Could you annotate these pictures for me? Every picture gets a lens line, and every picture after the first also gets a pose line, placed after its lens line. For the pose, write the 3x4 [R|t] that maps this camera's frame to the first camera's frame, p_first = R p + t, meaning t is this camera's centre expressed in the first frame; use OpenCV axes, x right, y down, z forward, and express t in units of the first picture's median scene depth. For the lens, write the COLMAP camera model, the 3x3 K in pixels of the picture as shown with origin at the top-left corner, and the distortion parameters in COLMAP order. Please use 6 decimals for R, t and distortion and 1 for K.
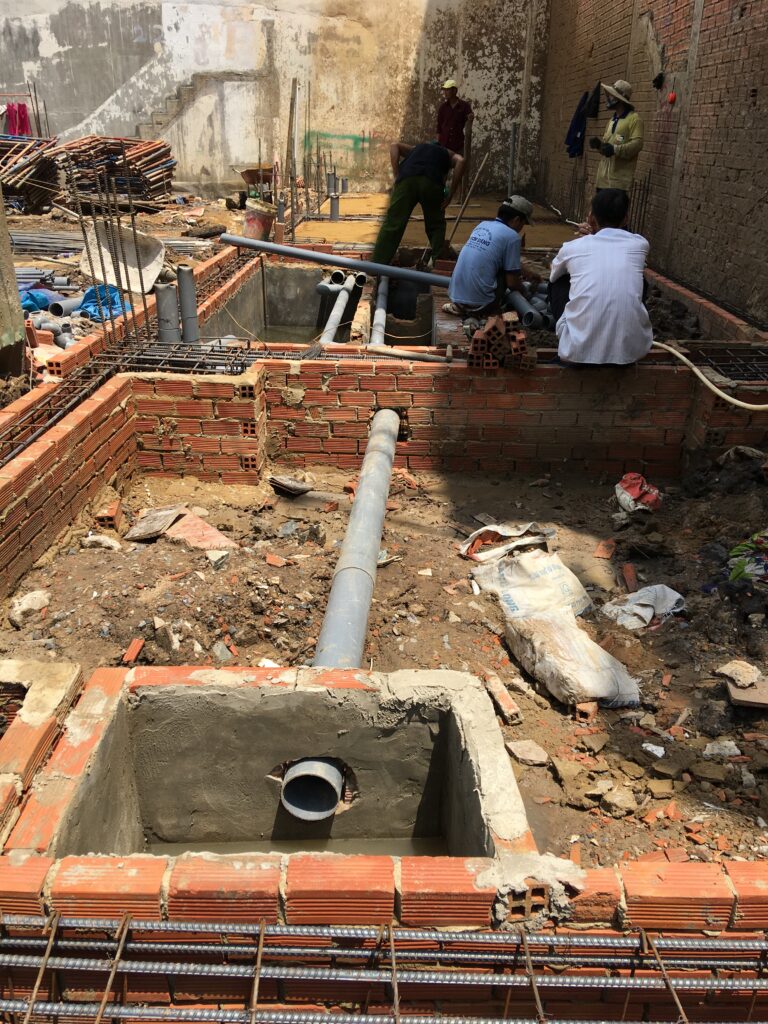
lens RADIAL K [[859.2, 0, 382.1], [0, 859.2, 502.4], [0, 0, 1]] dist [0.121037, -0.179877]
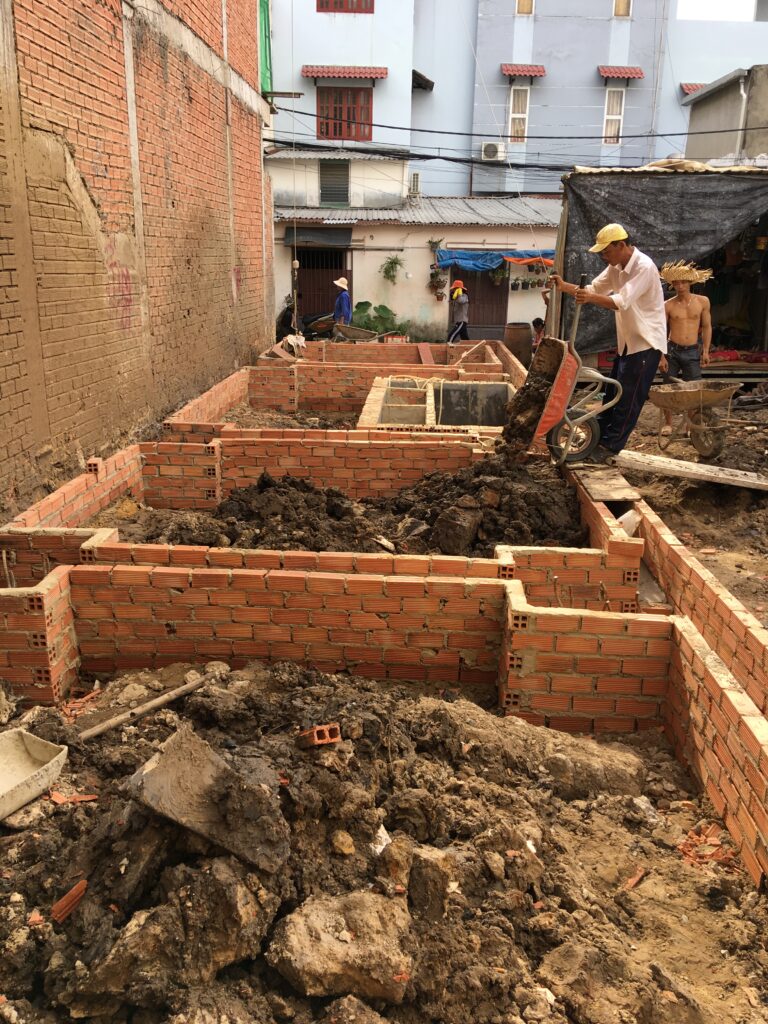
lens RADIAL K [[859.2, 0, 382.1], [0, 859.2, 502.4], [0, 0, 1]] dist [0.121037, -0.179877]
pose [[-0.999573, -0.027828, 0.008953, 0.019710], [-0.015893, 0.774363, 0.632542, -0.441649], [-0.024536, 0.632129, -0.774474, 0.971216]]
